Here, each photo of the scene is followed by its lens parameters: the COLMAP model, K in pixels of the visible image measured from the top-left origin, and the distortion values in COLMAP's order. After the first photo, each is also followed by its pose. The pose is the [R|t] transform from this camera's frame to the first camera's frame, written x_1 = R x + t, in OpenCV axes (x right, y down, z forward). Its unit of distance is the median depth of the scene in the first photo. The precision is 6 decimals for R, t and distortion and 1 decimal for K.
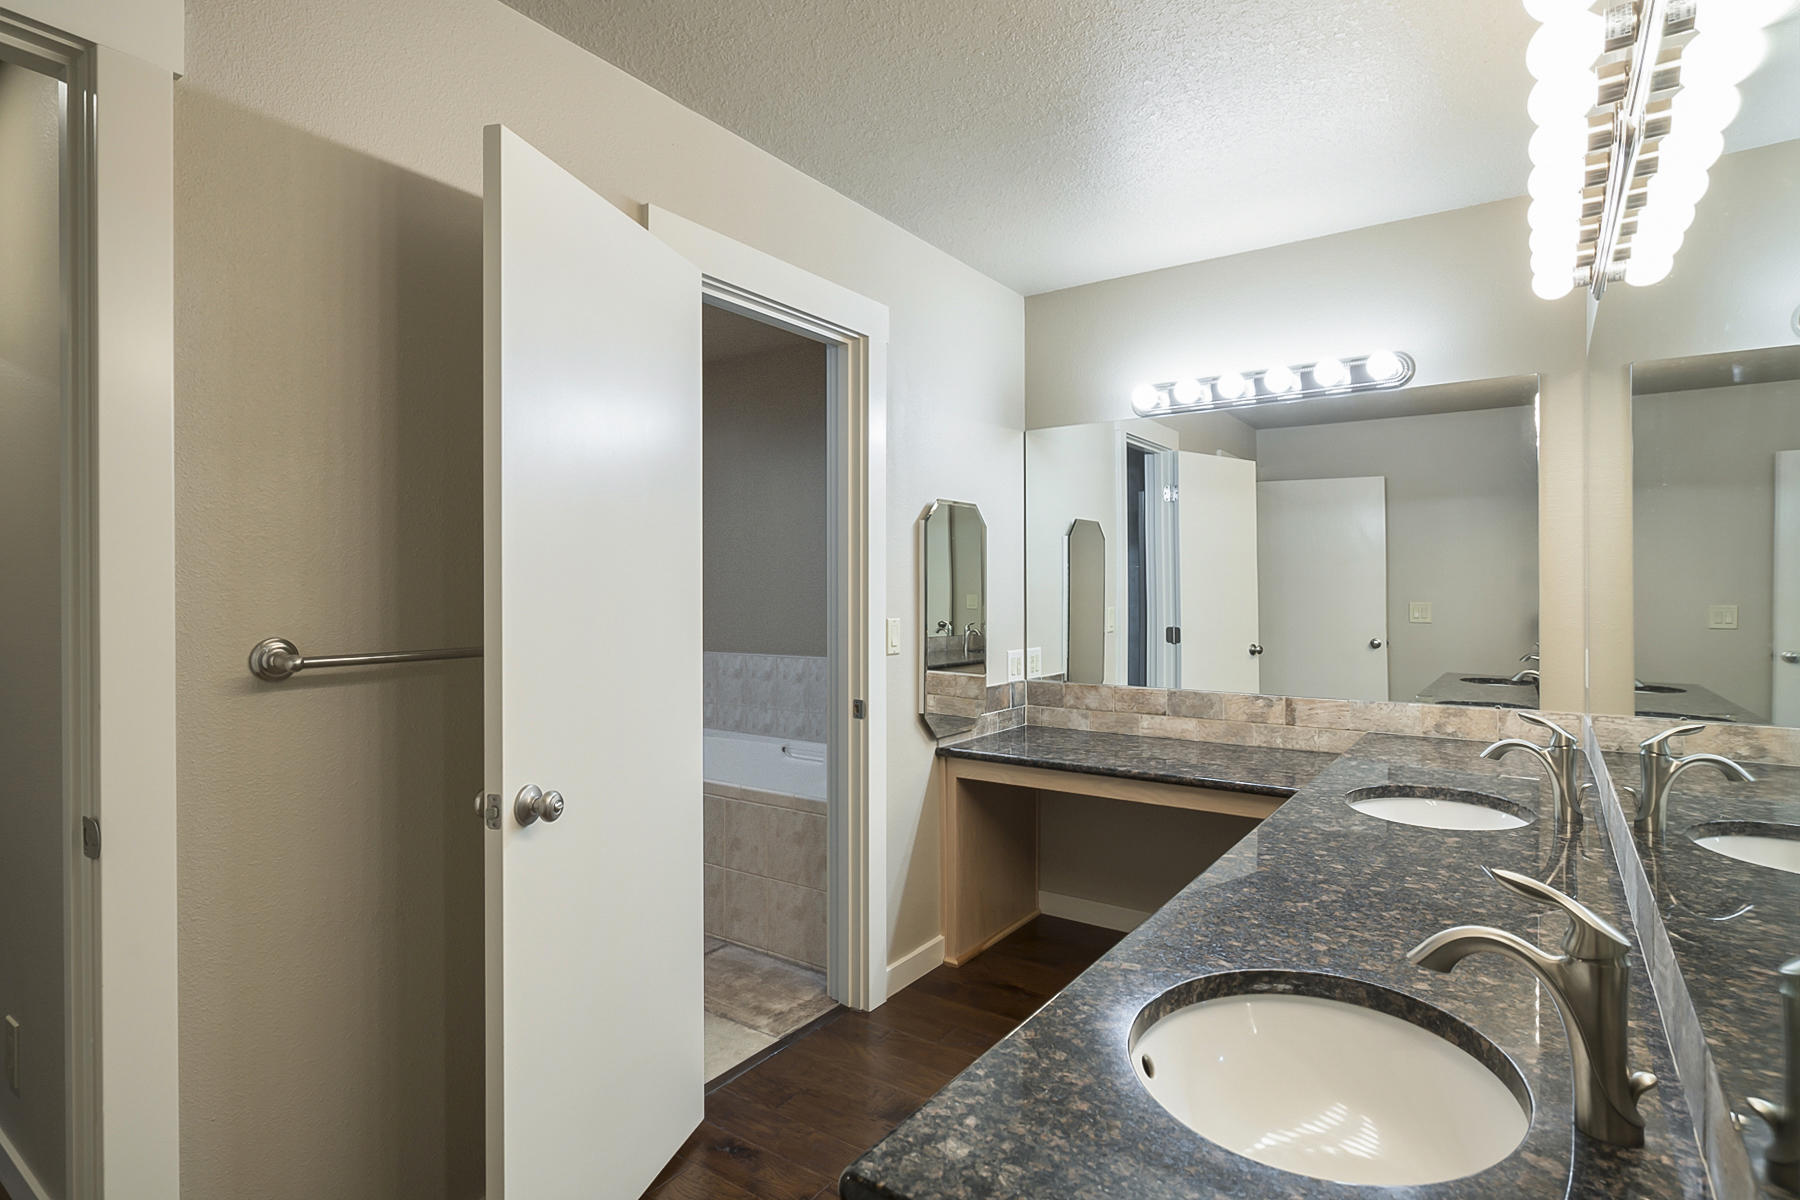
lens RADIAL K [[913.8, 0, 901.5], [0, 913.8, 590.5], [0, 0, 1]] dist [-0.001547, 0.000576]
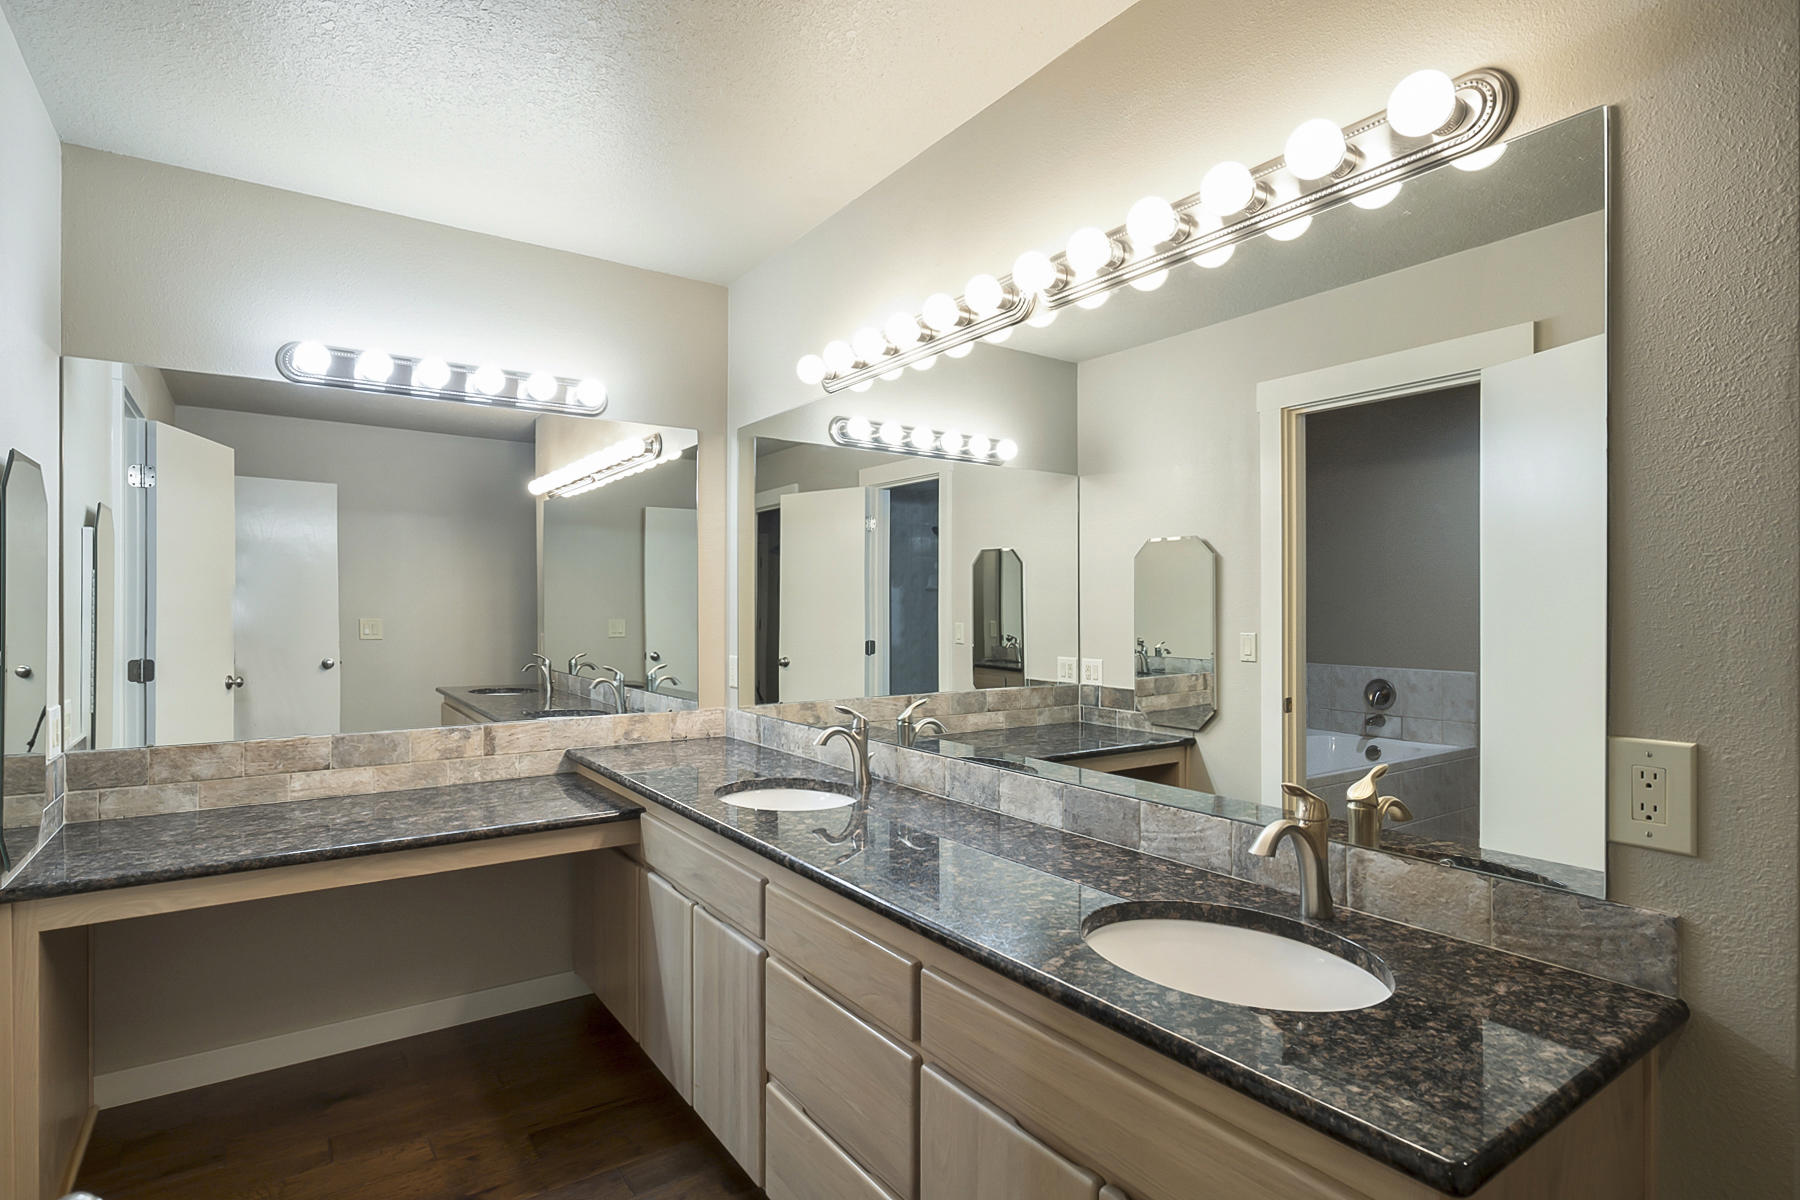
lens RADIAL K [[913.8, 0, 900.7], [0, 913.8, 606.9], [0, 0, 1]] dist [-0.001547, 0.000576]
pose [[0.347550, -0.000658, 0.937661, -0.286005], [0.000349, 1.000000, 0.000572, -0.002915], [-0.937661, 0.000128, 0.347550, 0.276863]]
